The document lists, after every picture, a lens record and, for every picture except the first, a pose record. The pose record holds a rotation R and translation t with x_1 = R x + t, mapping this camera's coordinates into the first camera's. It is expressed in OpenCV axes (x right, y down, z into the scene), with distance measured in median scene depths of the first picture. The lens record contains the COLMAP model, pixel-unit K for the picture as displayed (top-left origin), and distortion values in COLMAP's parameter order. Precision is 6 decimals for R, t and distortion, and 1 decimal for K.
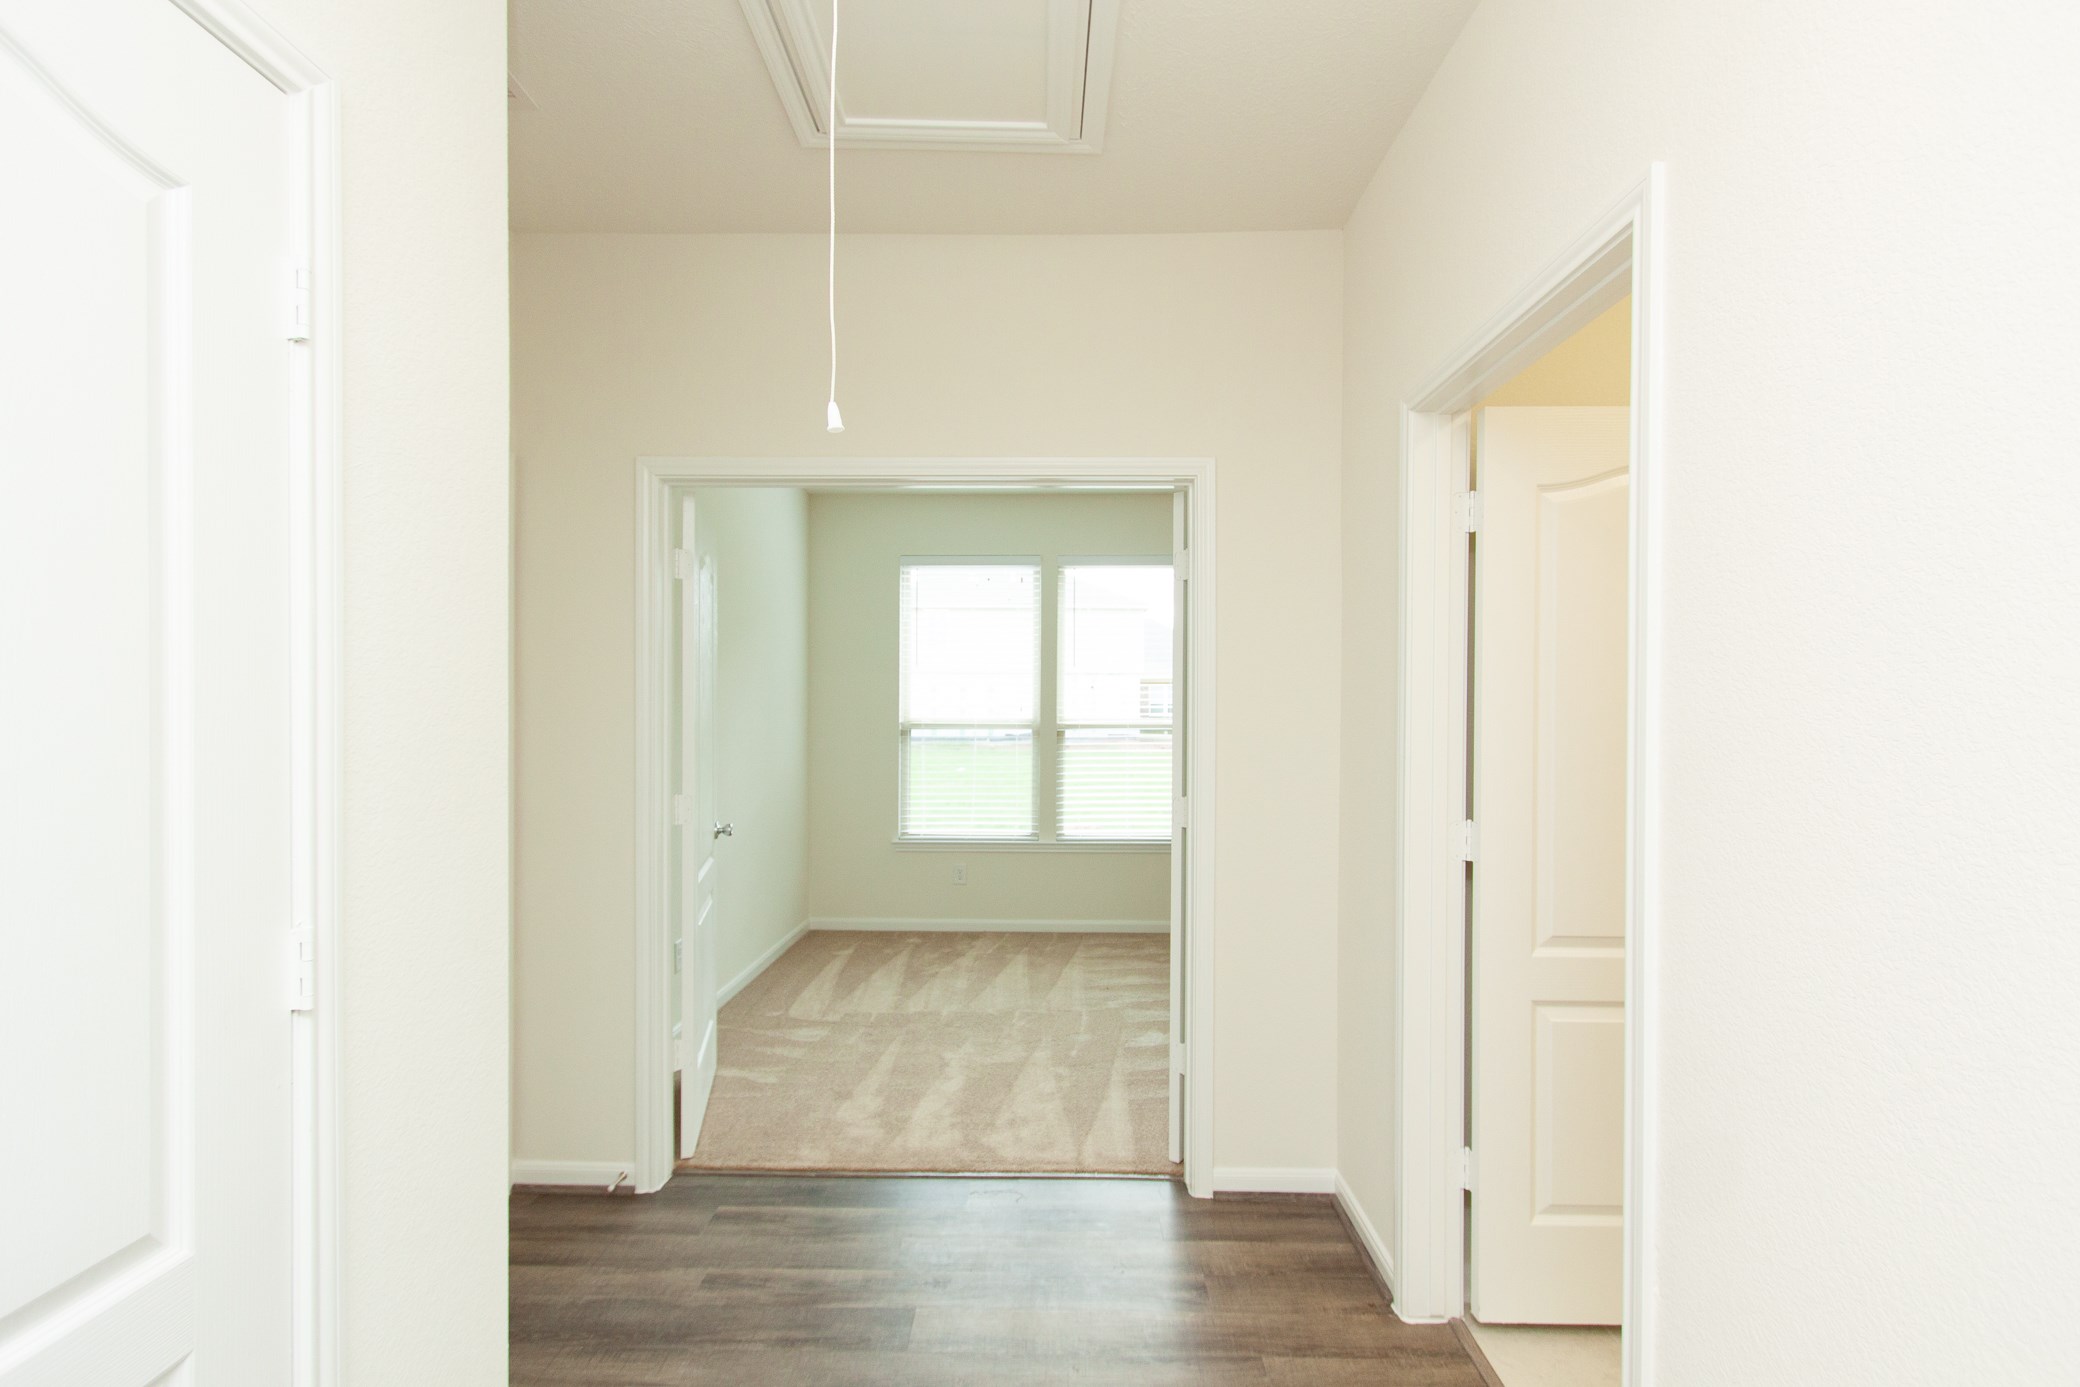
lens RADIAL K [[957.5, 0, 1038.0], [0, 957.5, 703.9], [0, 0, 1]] dist [0.003781, -0.000099]
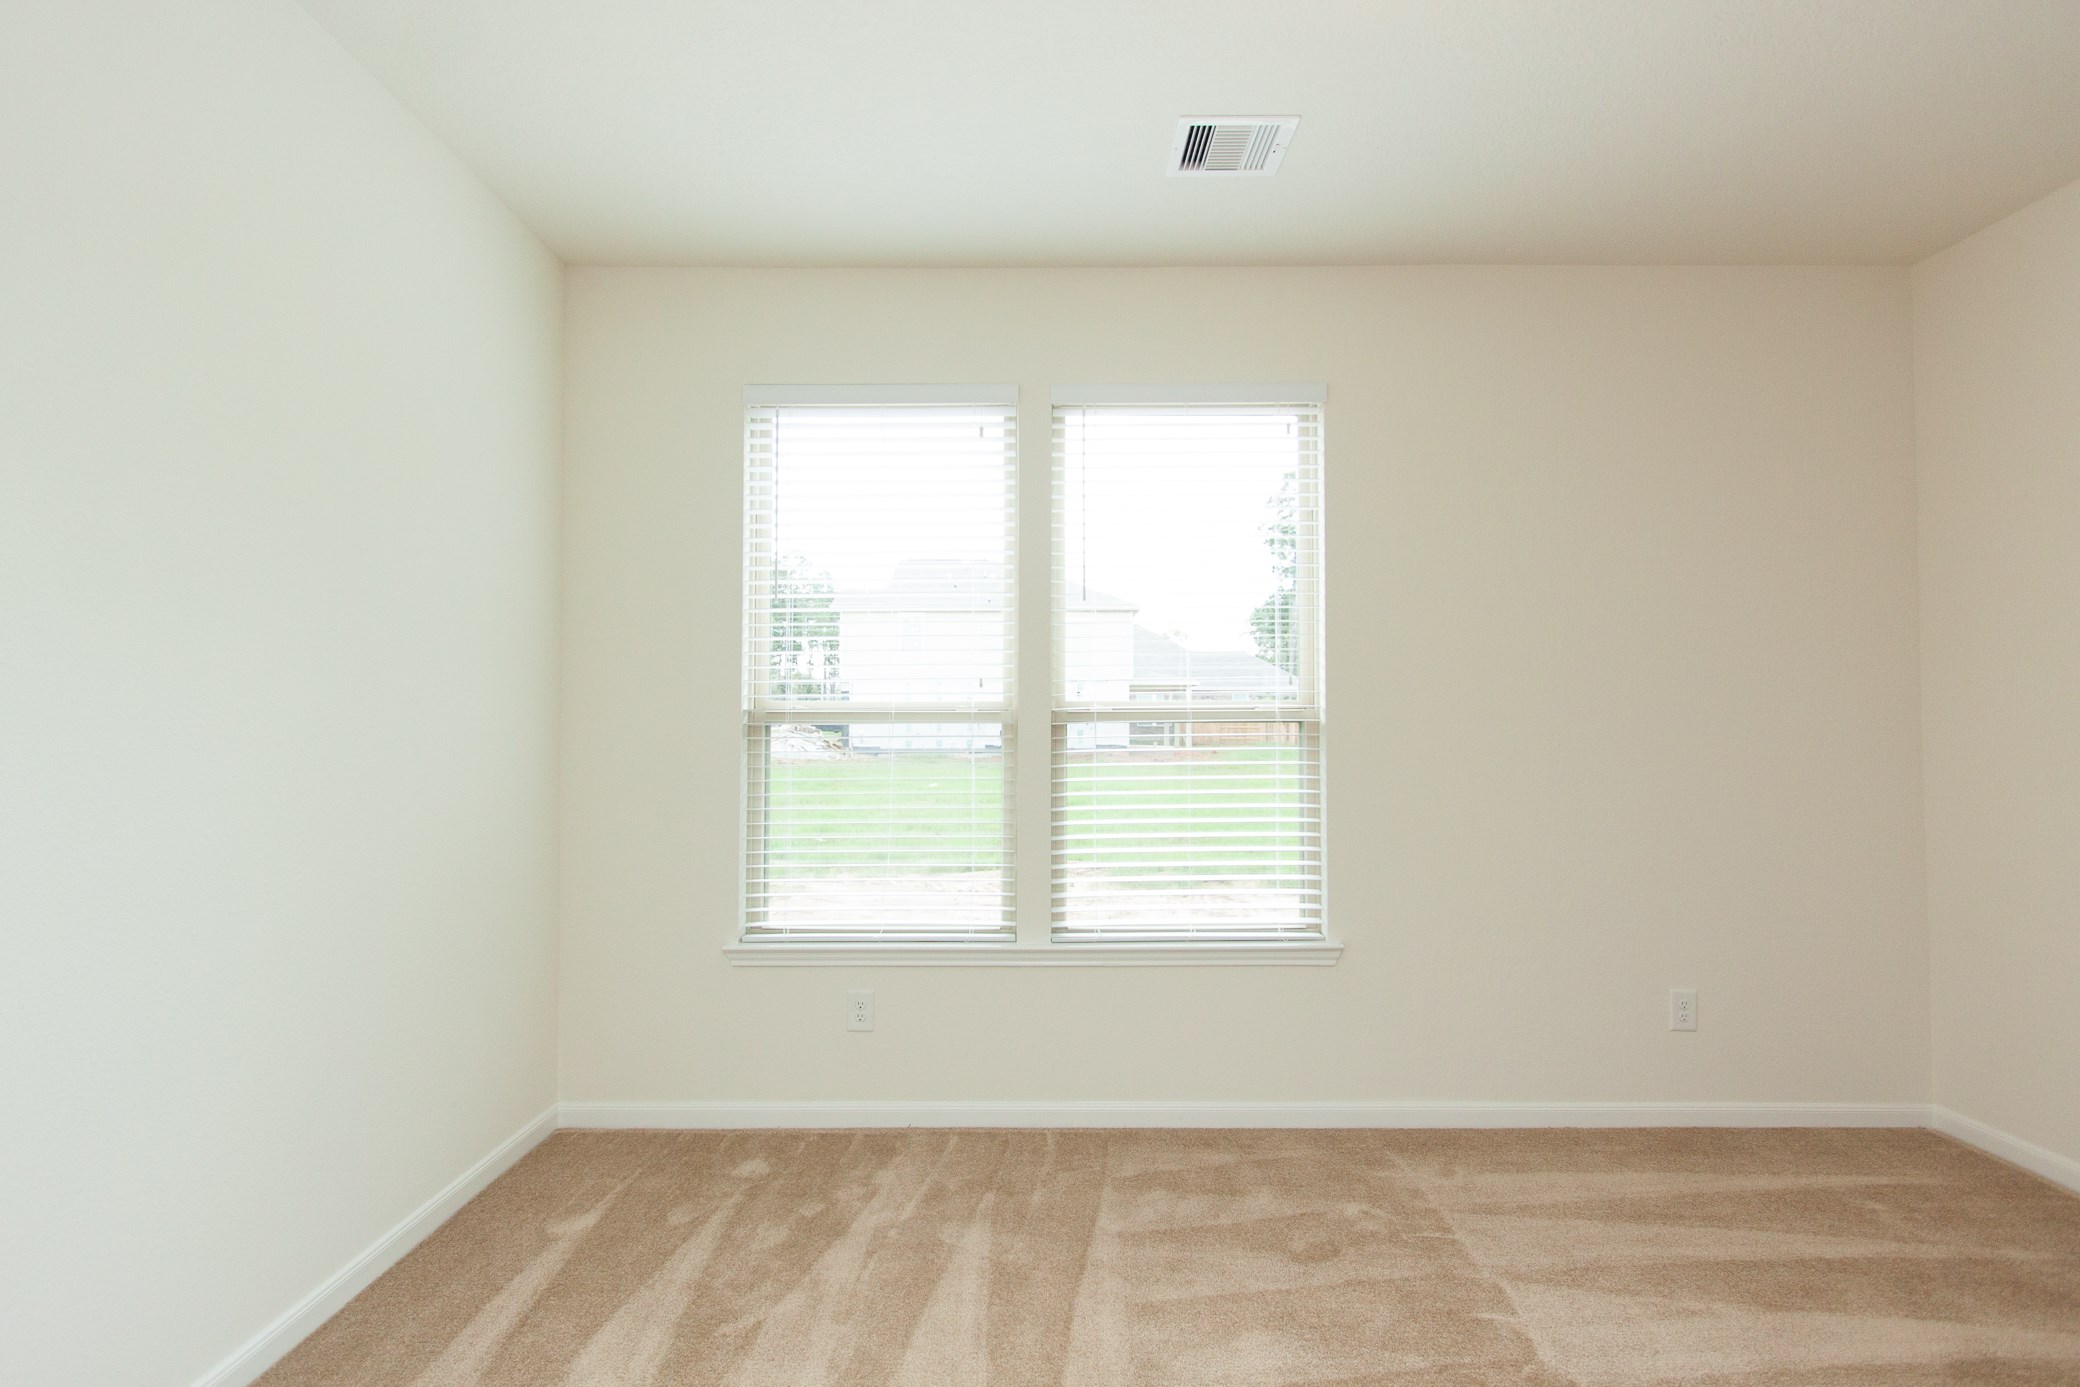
lens RADIAL K [[838.6, 0, 1040.0], [0, 838.6, 693.5], [0, 0, 1]] dist [0.000637, -0.000011]
pose [[0.999667, -0.002998, 0.025635, 0.002676], [0.003857, 0.999430, -0.033525, 0.027698], [-0.025520, 0.033613, 0.999109, 0.590678]]
